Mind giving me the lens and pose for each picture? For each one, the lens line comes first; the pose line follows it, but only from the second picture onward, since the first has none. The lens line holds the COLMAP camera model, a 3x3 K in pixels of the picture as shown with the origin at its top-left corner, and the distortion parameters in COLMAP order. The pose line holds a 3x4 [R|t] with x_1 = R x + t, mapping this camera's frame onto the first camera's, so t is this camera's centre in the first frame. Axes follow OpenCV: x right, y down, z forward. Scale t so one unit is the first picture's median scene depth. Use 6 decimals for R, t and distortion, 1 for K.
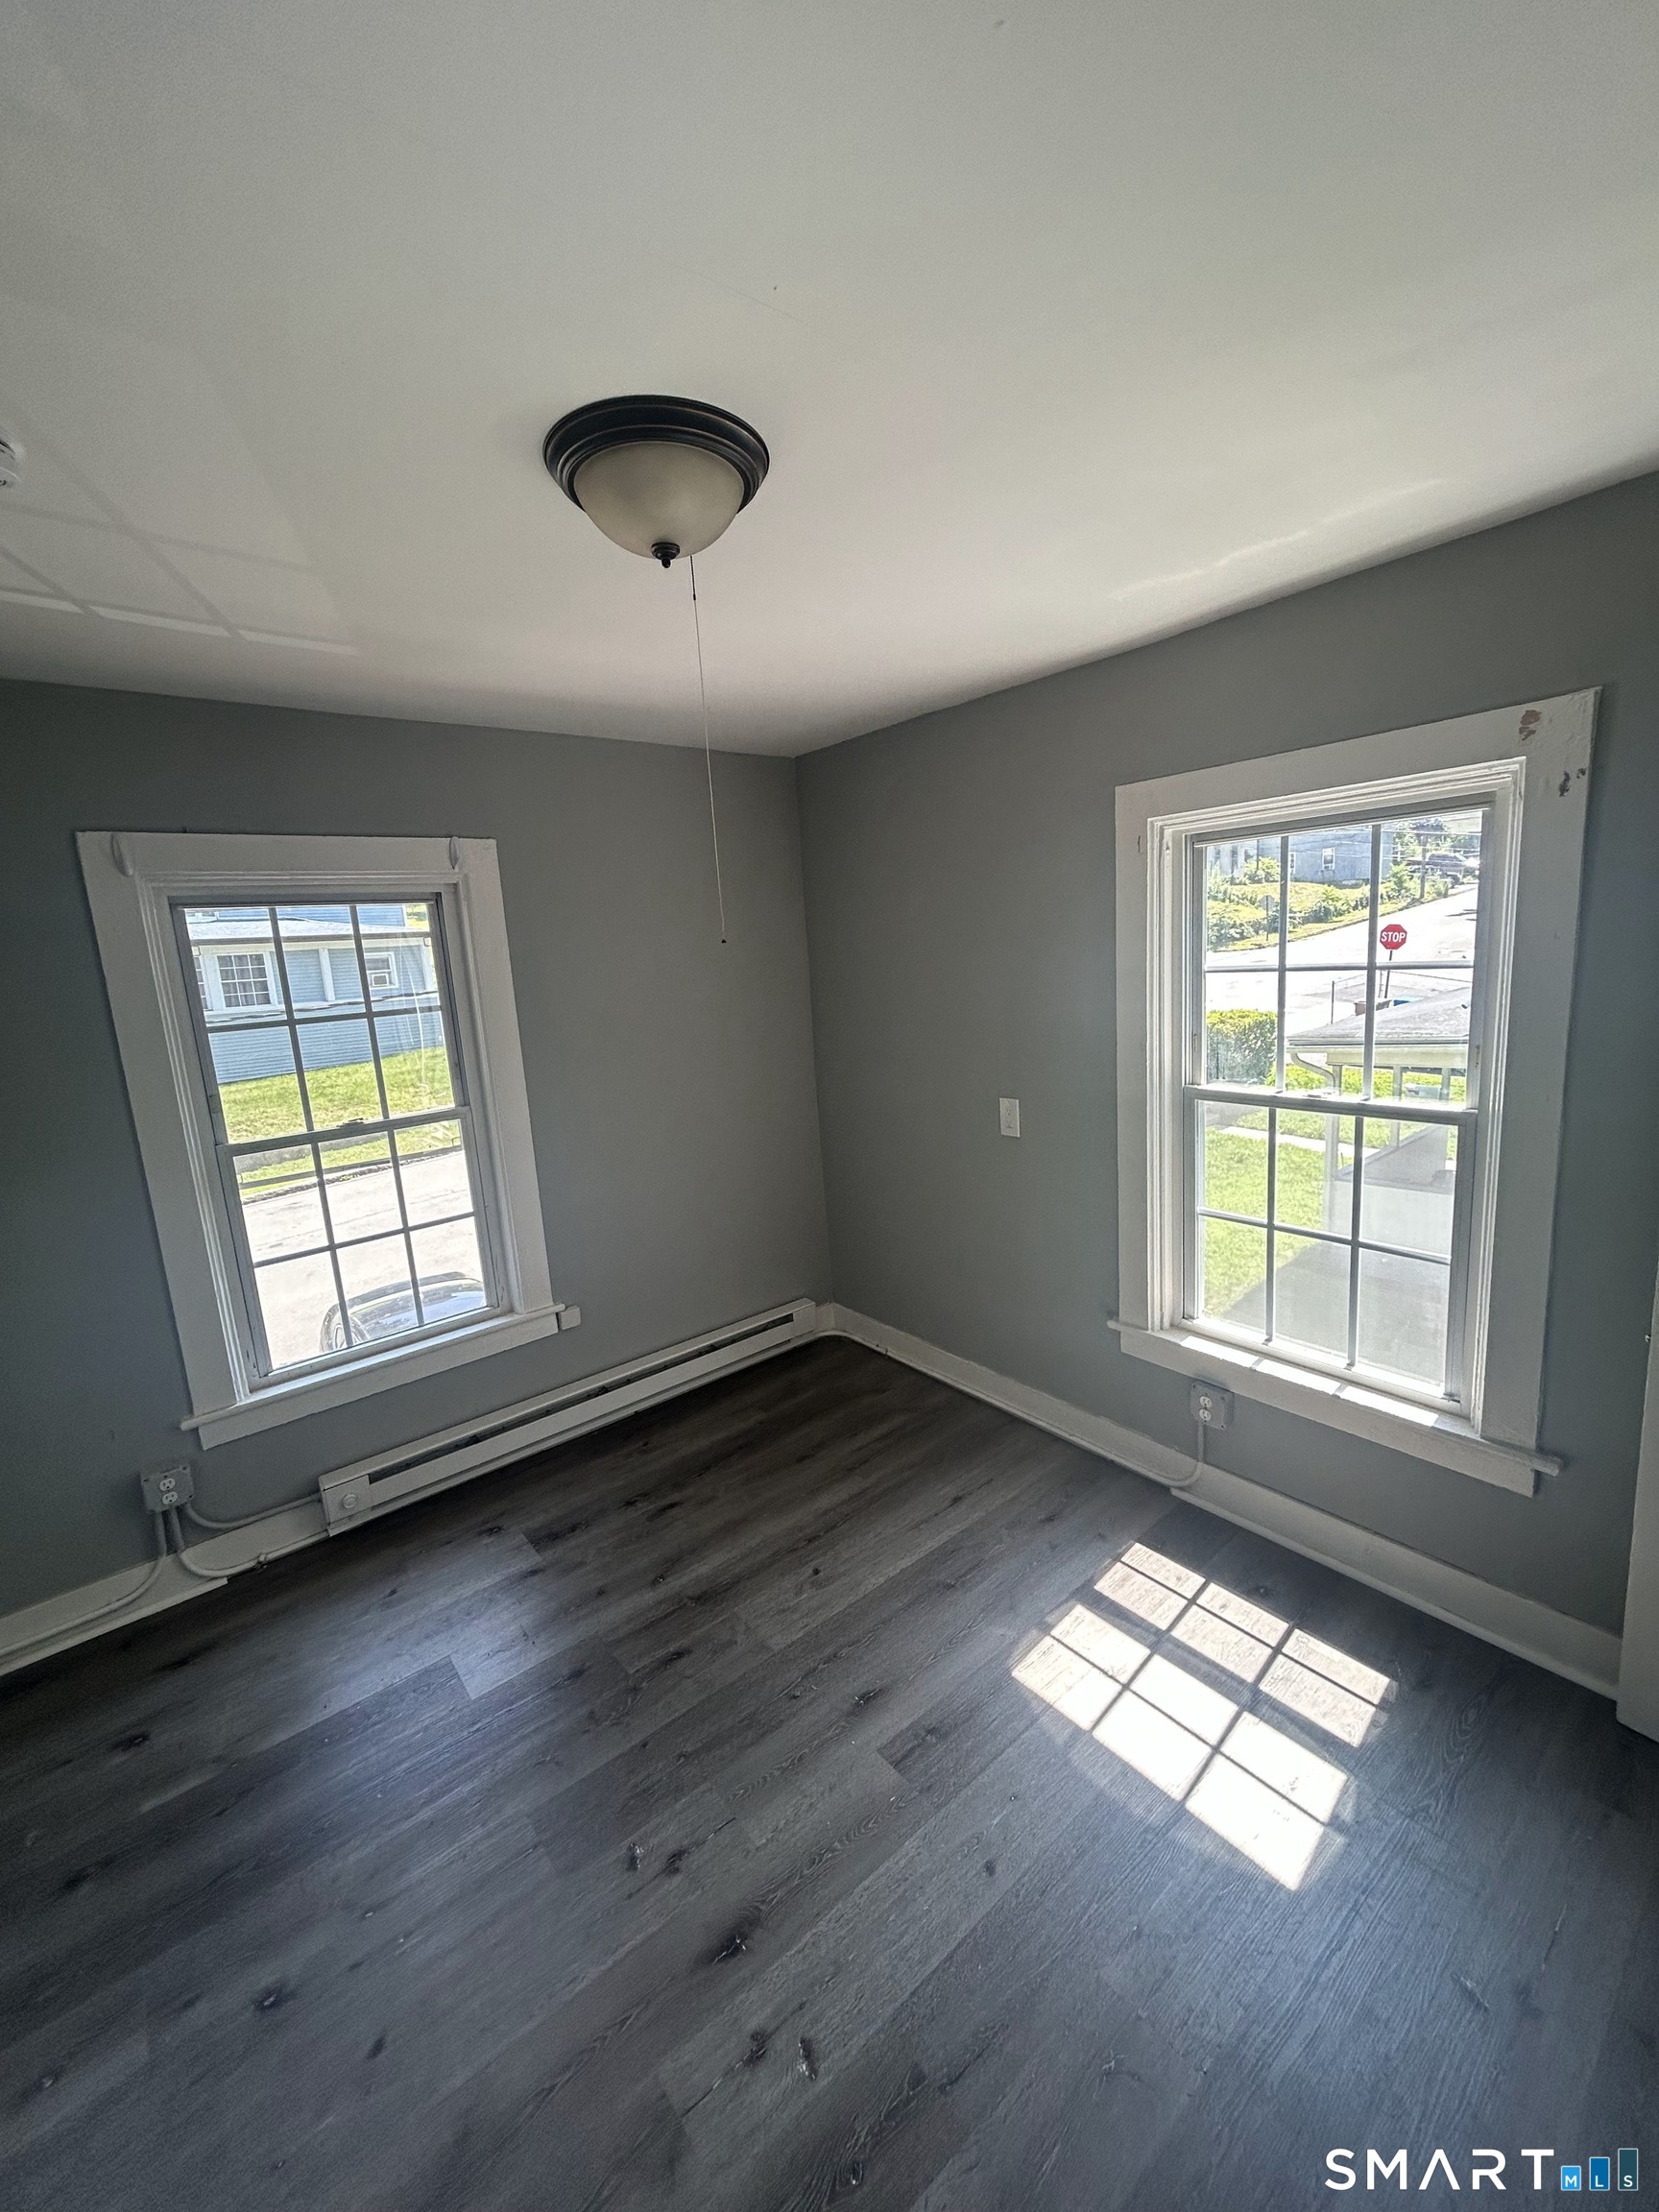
lens RADIAL K [[892.3, 0, 825.2], [0, 892.3, 1104.7], [0, 0, 1]] dist [-0.002021, 0.001444]
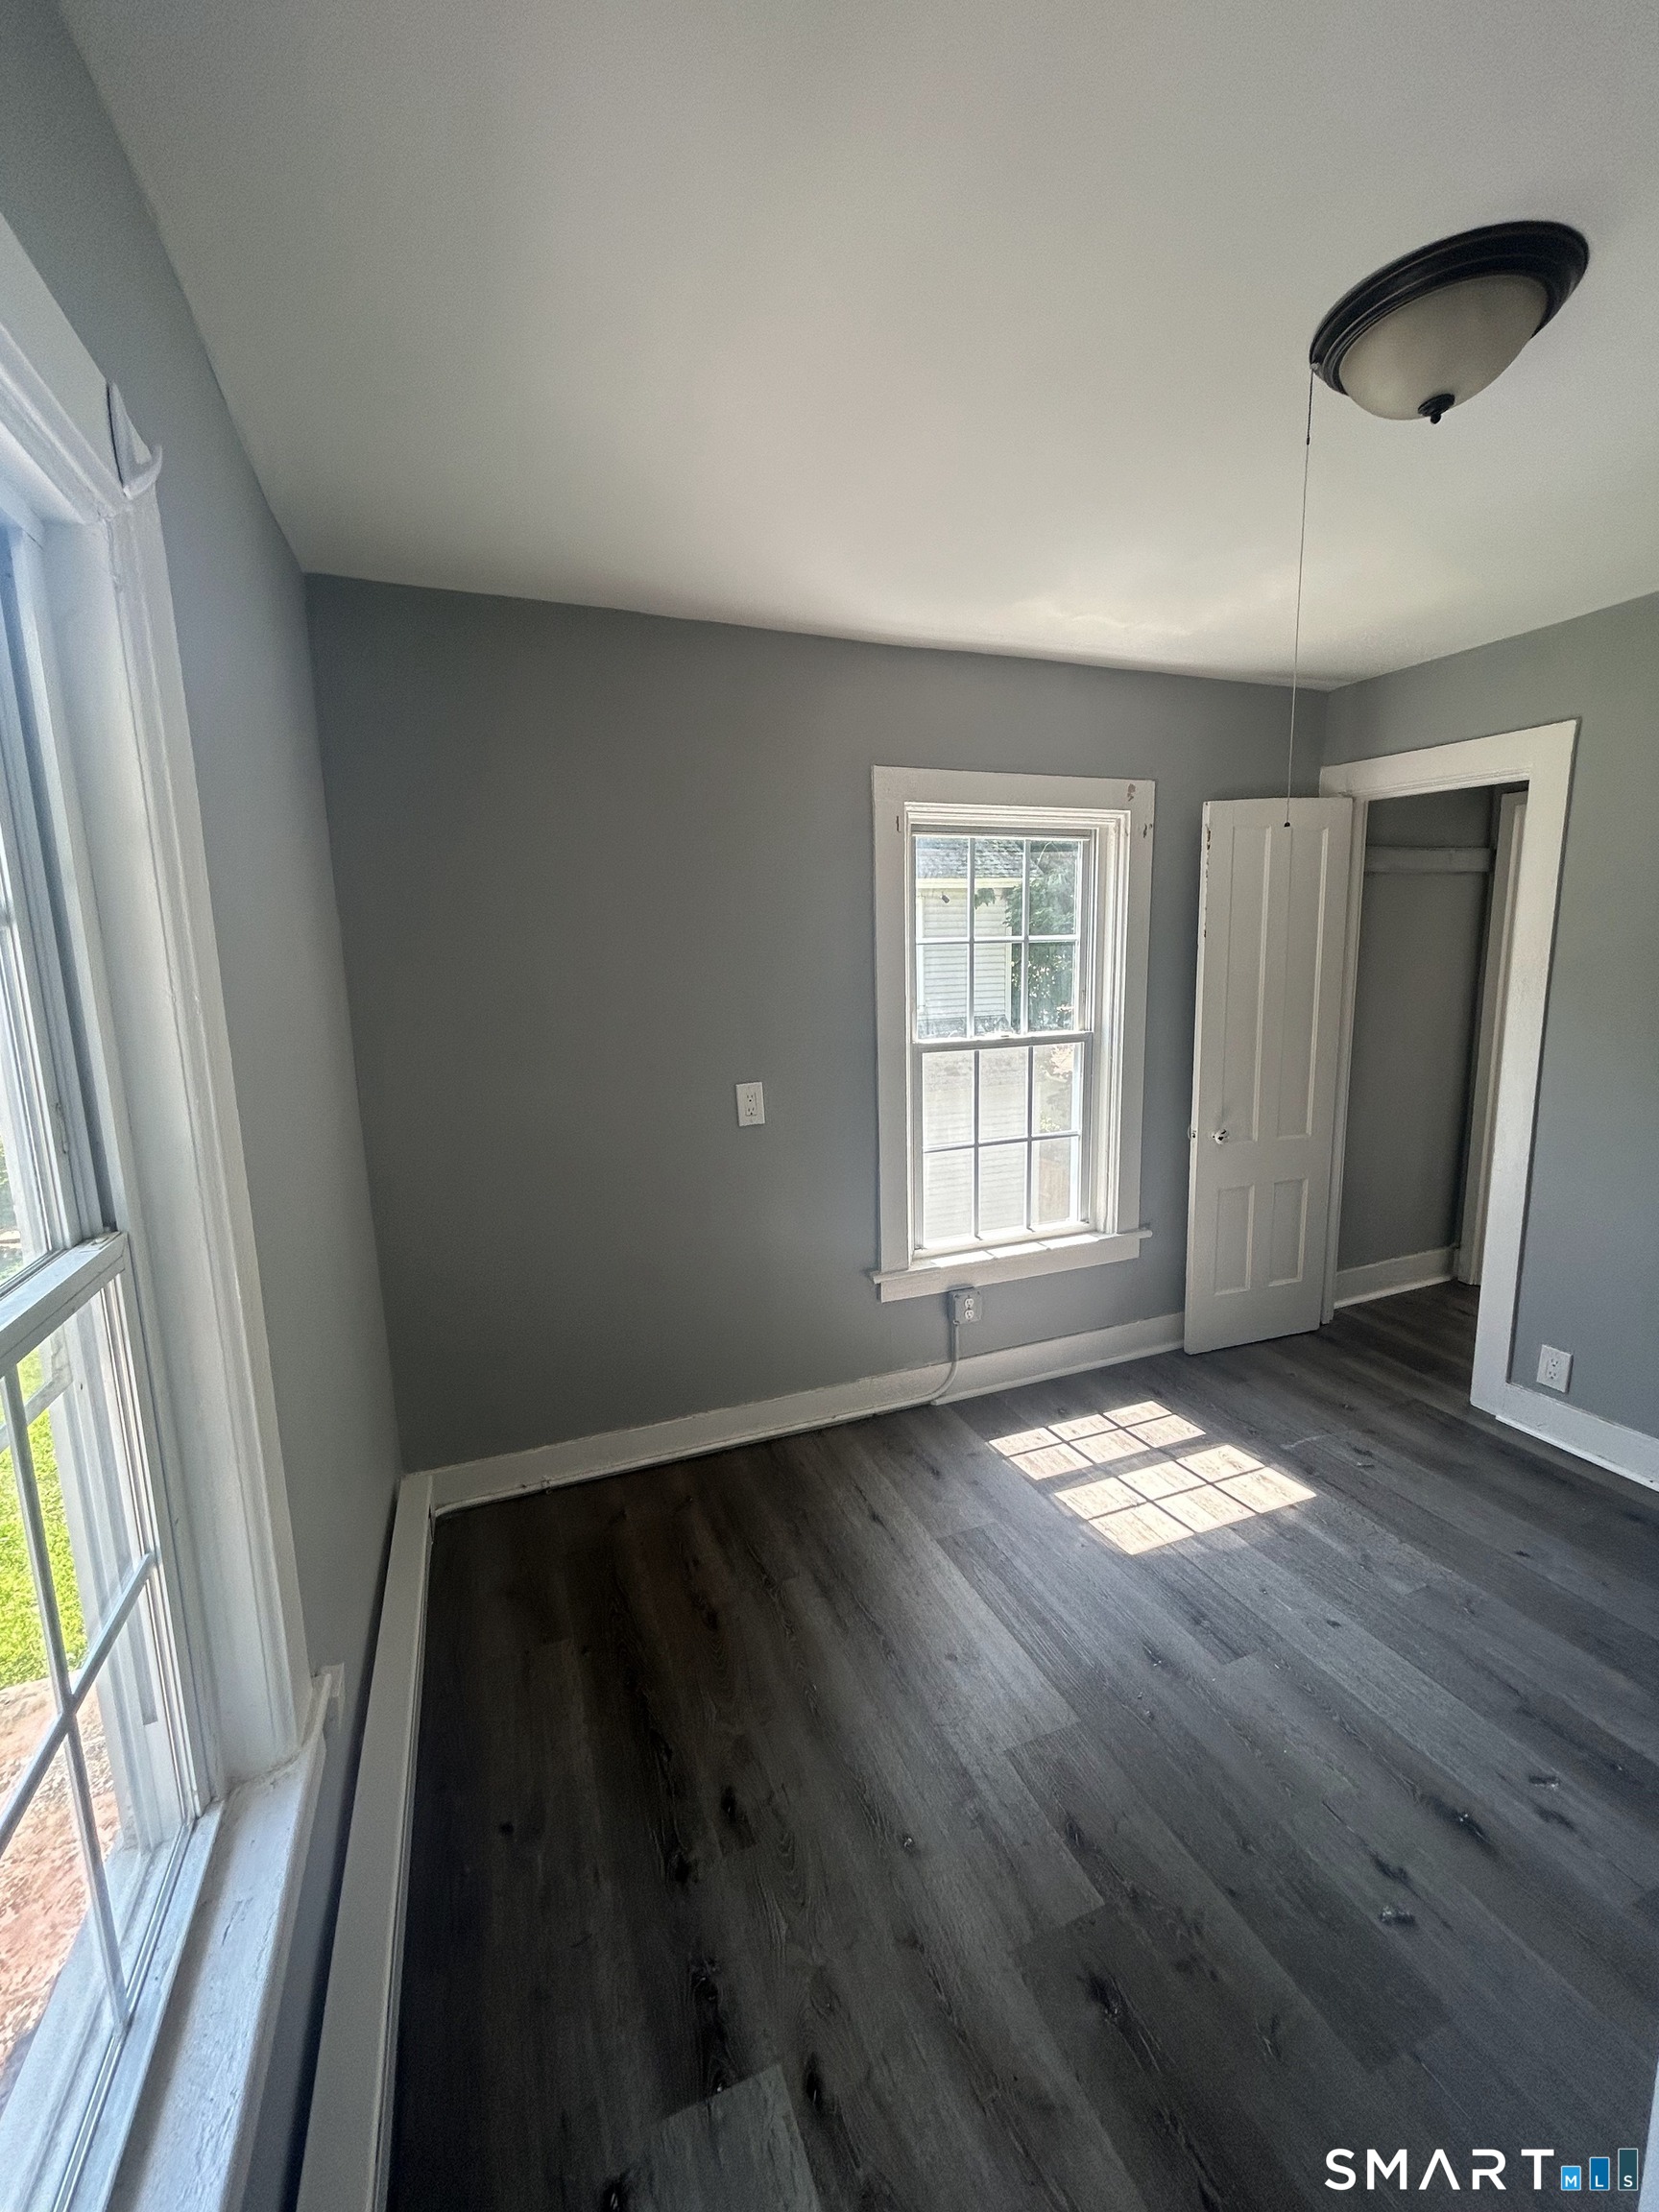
lens RADIAL K [[892.3, 0, 841.1], [0, 892.3, 1101.3], [0, 0, 1]] dist [-0.002021, 0.001444]
pose [[0.297385, -0.103002, 0.949185, -0.811362], [0.172810, 0.983550, 0.052589, -0.026748], [-0.938988, 0.148390, 0.310292, 0.840122]]
